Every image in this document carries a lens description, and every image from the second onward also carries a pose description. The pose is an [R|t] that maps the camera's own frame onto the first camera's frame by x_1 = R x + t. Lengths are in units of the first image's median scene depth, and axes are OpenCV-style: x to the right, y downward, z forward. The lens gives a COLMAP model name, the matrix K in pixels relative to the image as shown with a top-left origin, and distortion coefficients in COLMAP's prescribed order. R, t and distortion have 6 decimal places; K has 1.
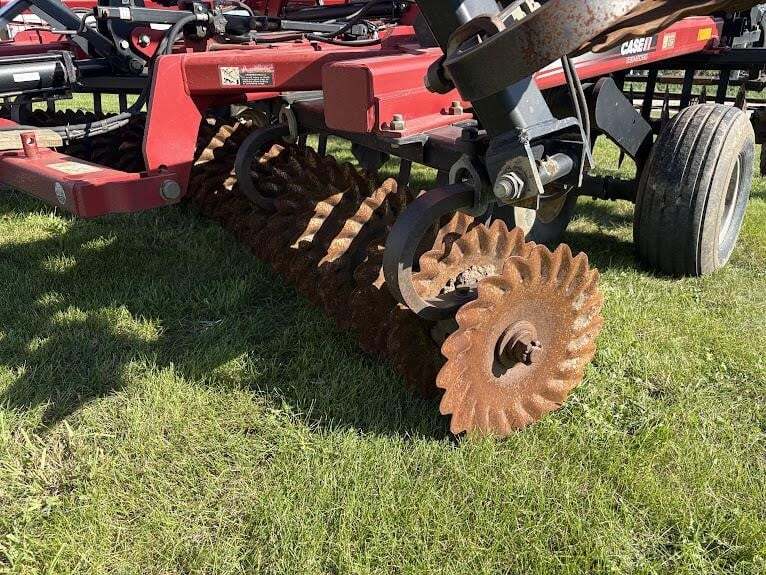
lens RADIAL K [[581.0, 0, 380.9], [0, 581.0, 291.6], [0, 0, 1]] dist [0.051042, -0.082556]
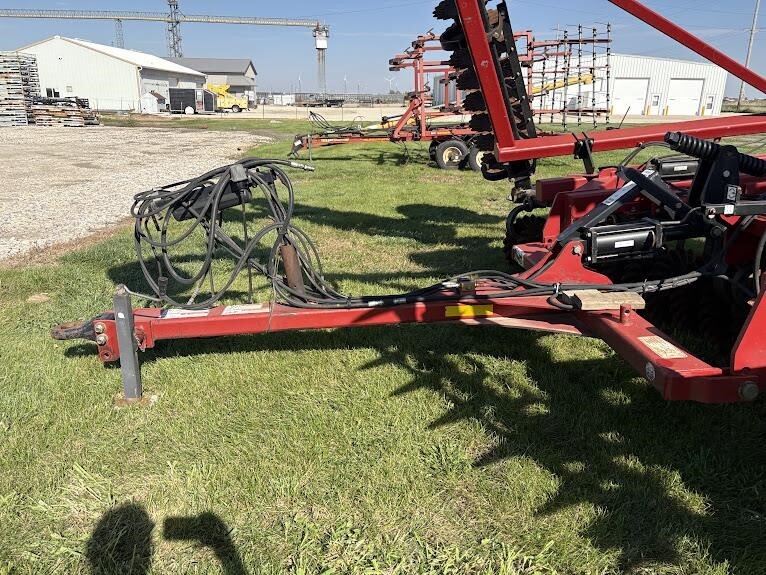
lens RADIAL K [[584.4, 0, 382.4], [0, 584.4, 283.7], [0, 0, 1]] dist [0.021509, -0.005448]
pose [[0.703091, 0.170269, -0.690414, -0.114786], [-0.231994, 0.972710, 0.003634, -0.216625], [0.672192, 0.157617, 0.723405, -0.310367]]
